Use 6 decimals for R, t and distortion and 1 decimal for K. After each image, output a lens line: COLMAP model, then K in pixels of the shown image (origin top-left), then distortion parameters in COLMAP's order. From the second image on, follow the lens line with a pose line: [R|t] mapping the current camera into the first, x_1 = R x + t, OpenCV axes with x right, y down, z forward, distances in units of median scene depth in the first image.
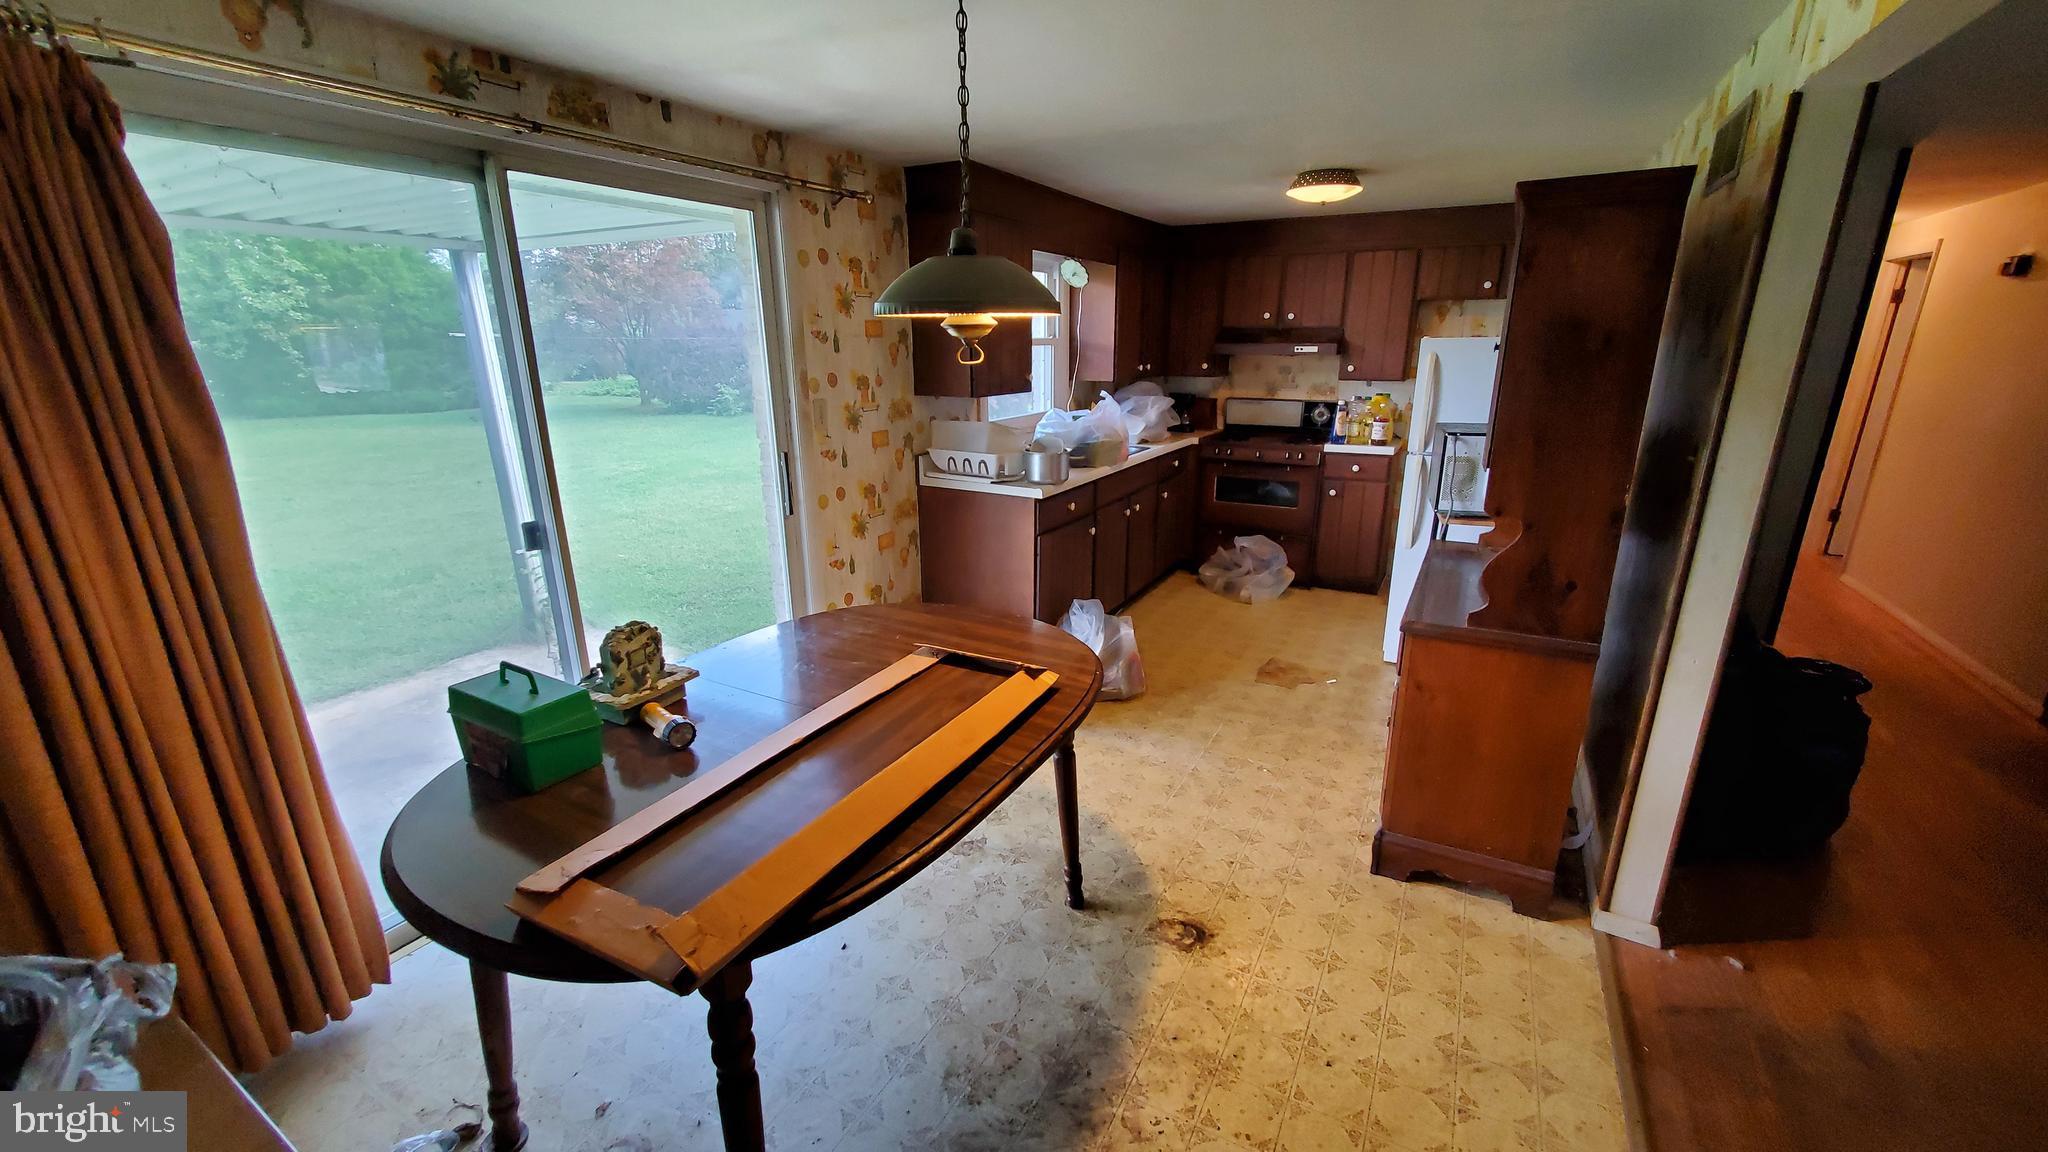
lens RADIAL K [[818.3, 0, 1024.8], [0, 818.3, 588.1], [0, 0, 1]] dist [0.002978, 0.000200]
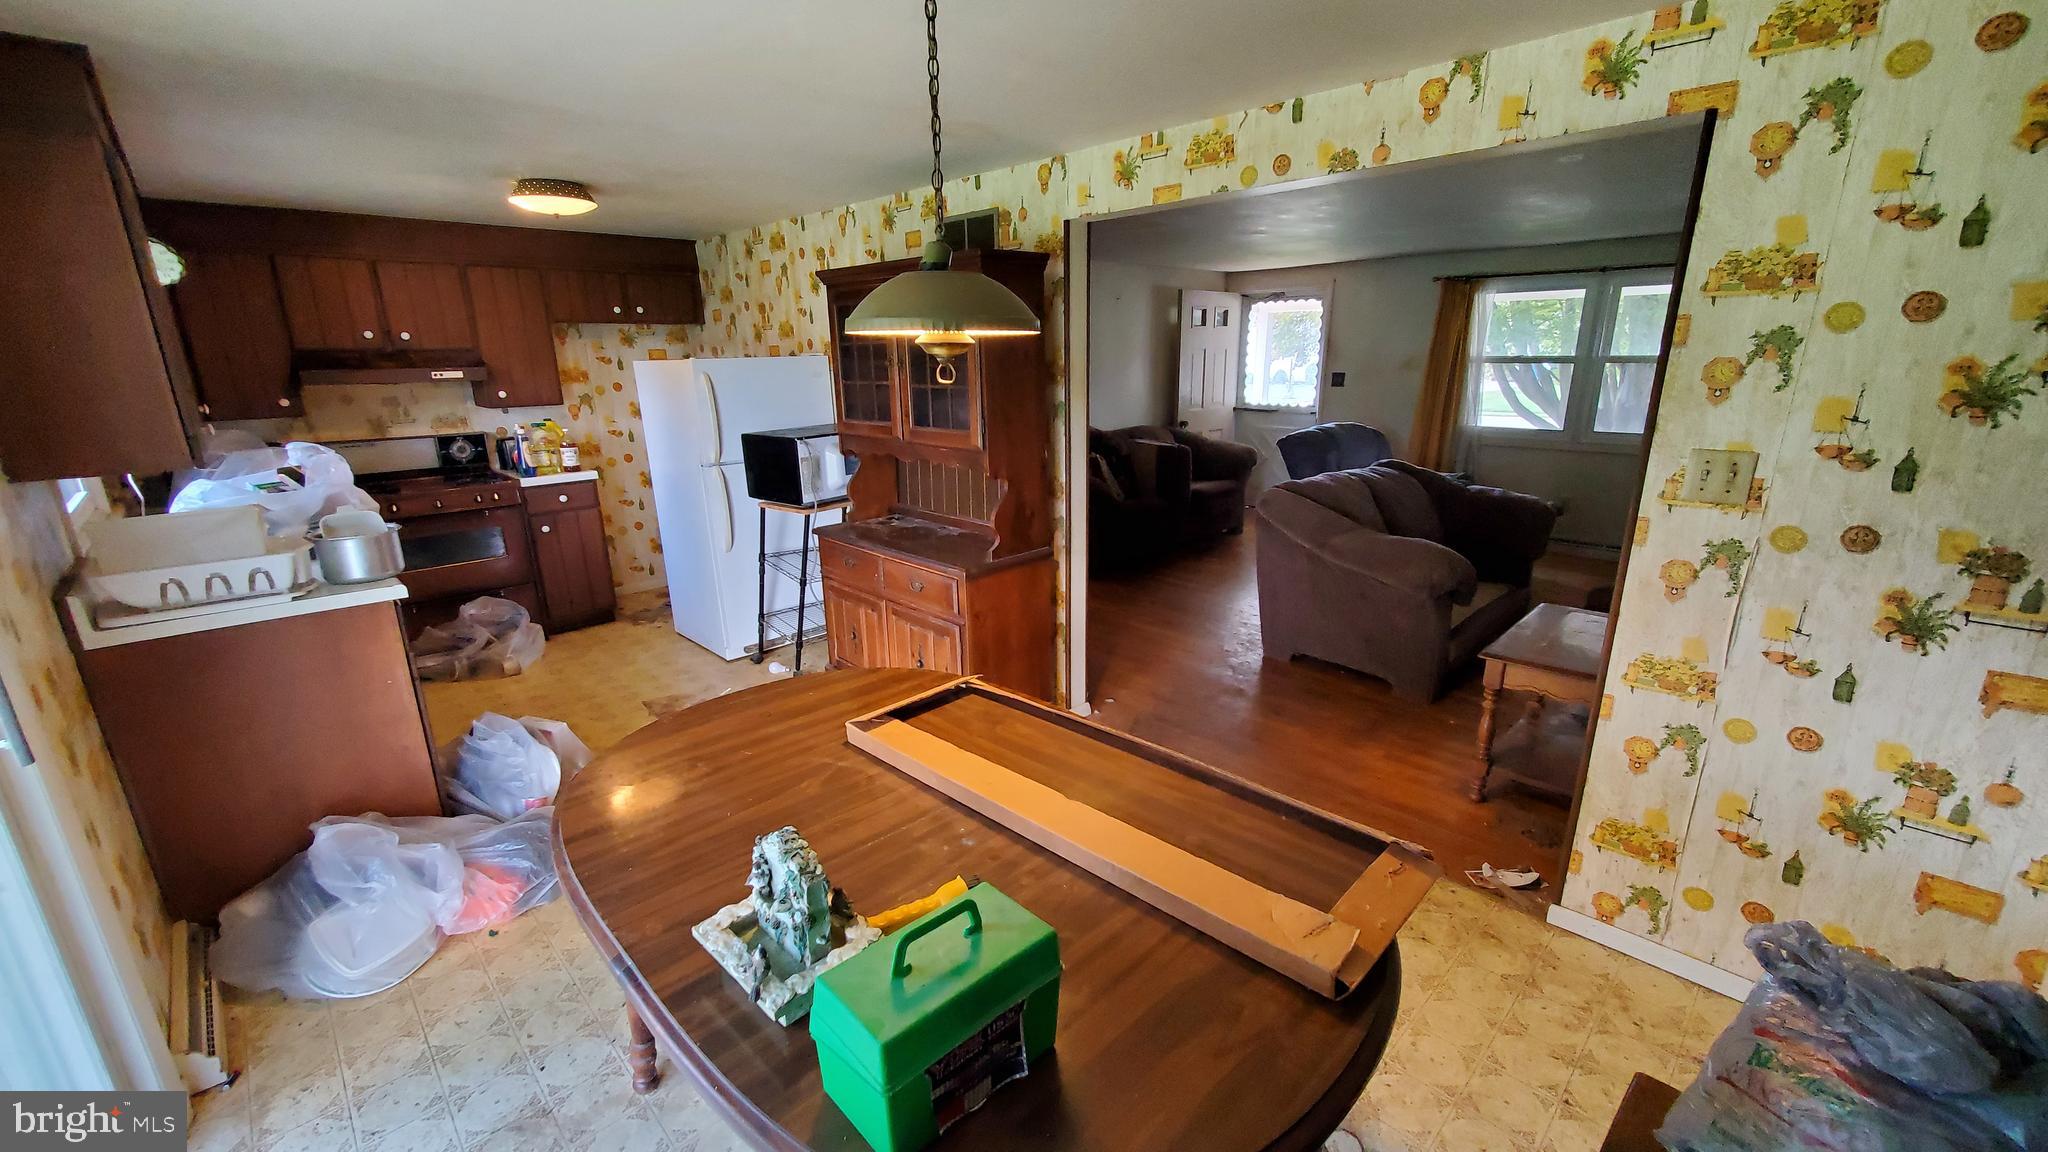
lens RADIAL K [[818.3, 0, 1024.8], [0, 818.3, 588.1], [0, 0, 1]] dist [0.002978, 0.000200]
pose [[0.293380, -0.267676, 0.917757, -0.320188], [0.292227, 0.939161, 0.180502, -0.063496], [-0.910237, 0.215238, 0.353753, 0.204956]]
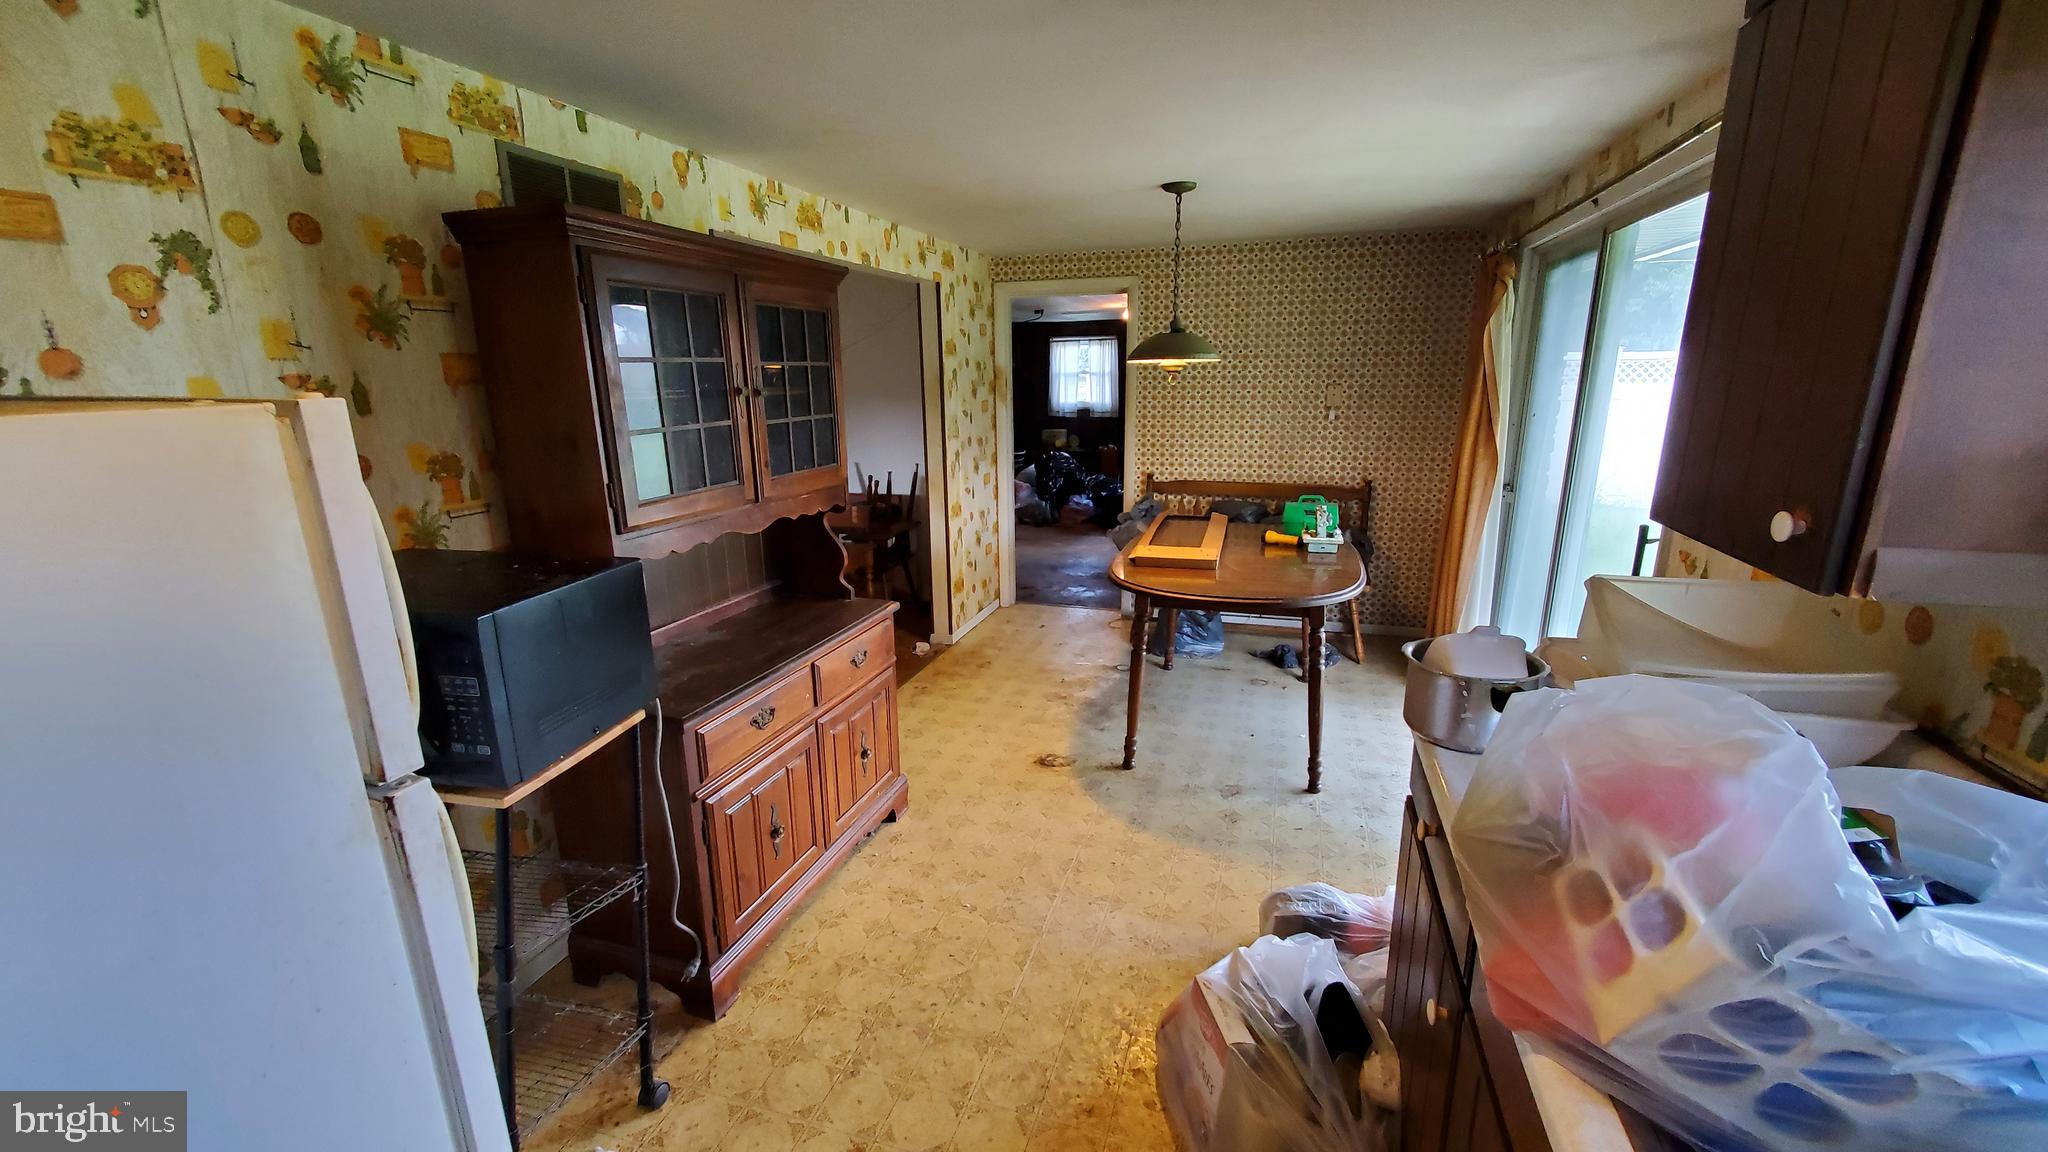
lens RADIAL K [[818.3, 0, 1024.8], [0, 818.3, 588.1], [0, 0, 1]] dist [0.002978, 0.000200]
pose [[-0.981211, 0.061444, -0.182891, 0.223654], [-0.044471, 0.850383, 0.524282, -0.288730], [0.187741, 0.522564, -0.831673, 0.926731]]
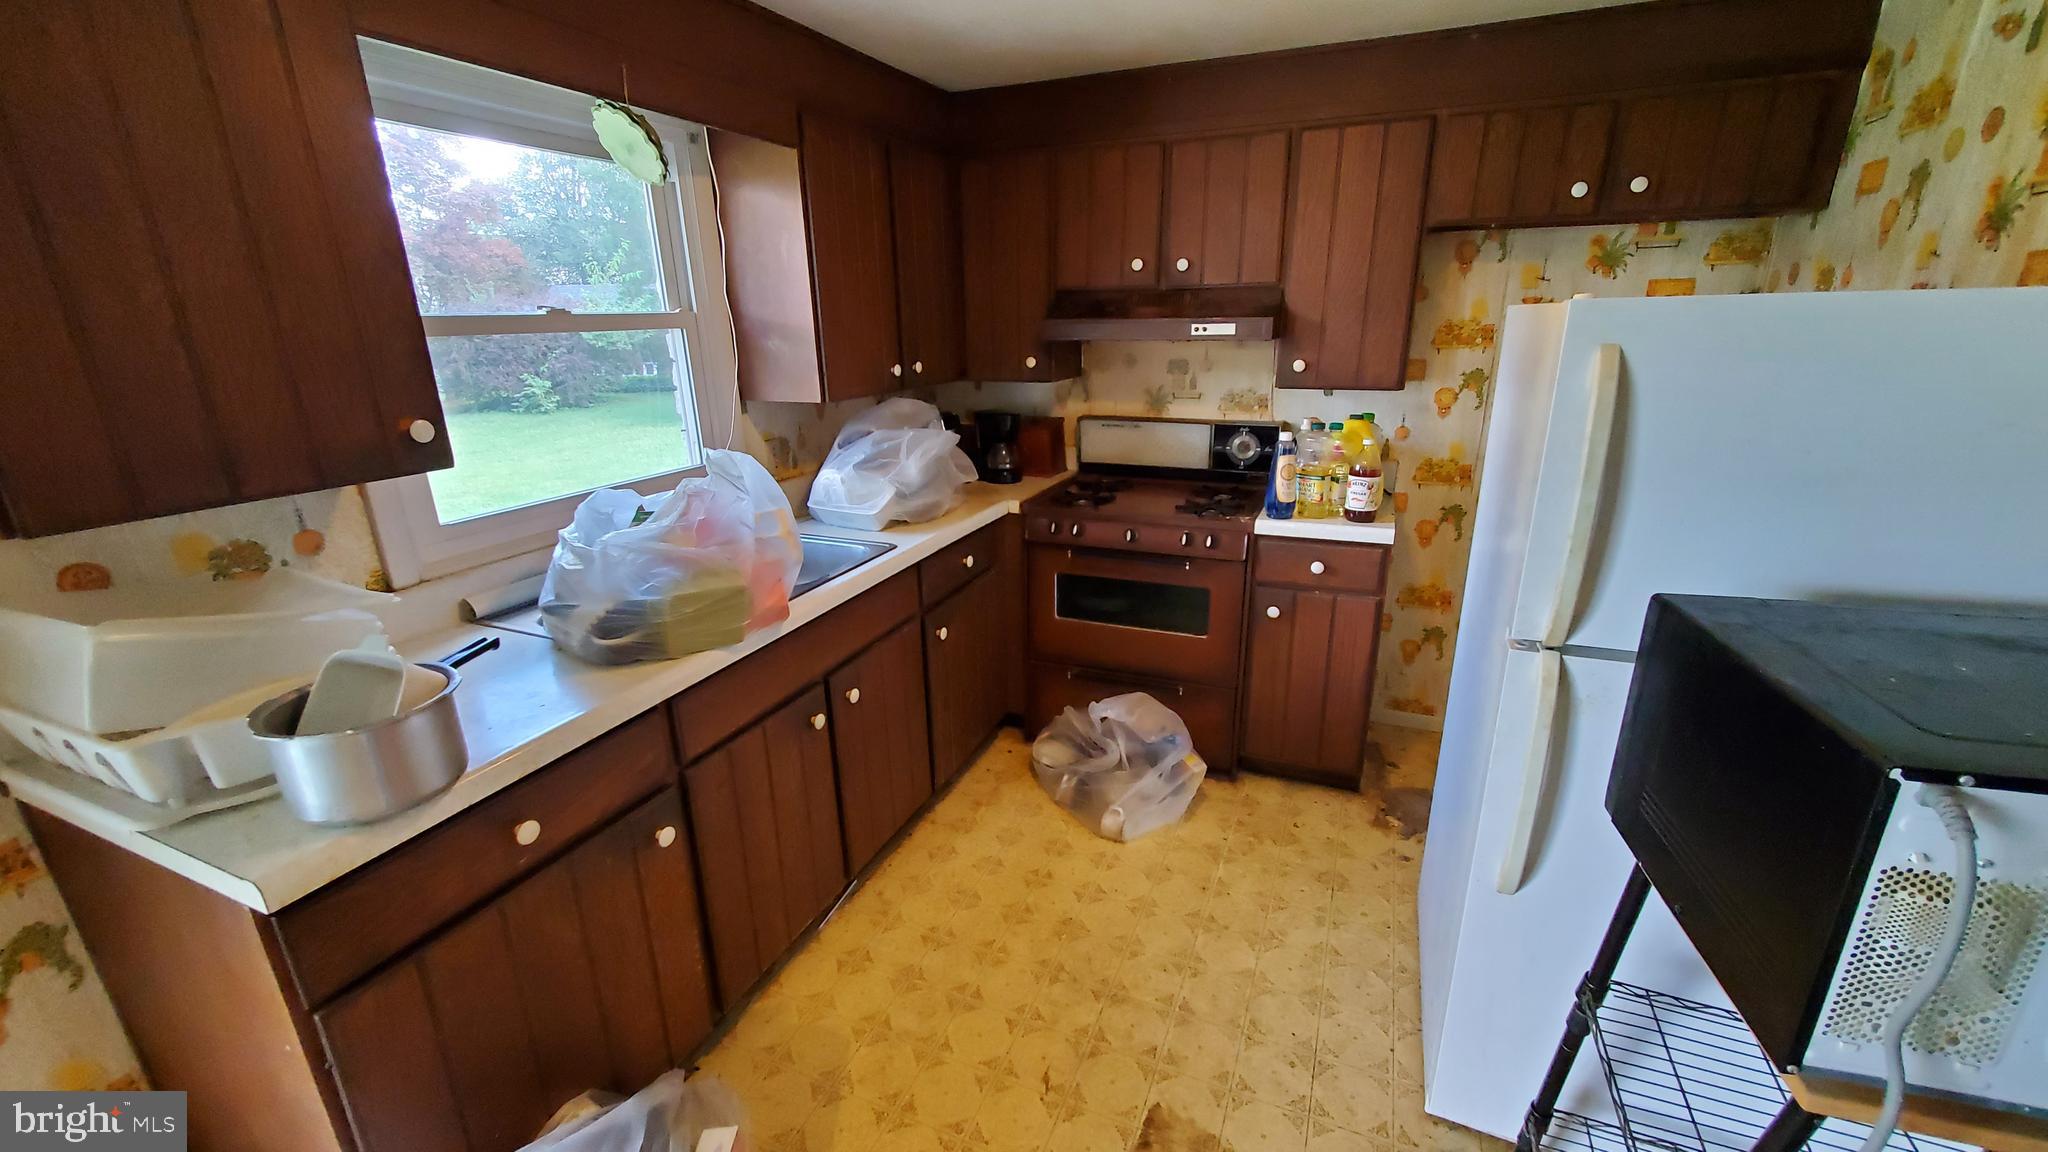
lens RADIAL K [[818.3, 0, 1024.8], [0, 818.3, 588.1], [0, 0, 1]] dist [0.002978, 0.000200]
pose [[0.995104, -0.042625, 0.089171, 0.176197], [0.040176, 0.998769, 0.029084, -0.151783], [-0.090301, -0.025360, 0.995592, 0.503987]]
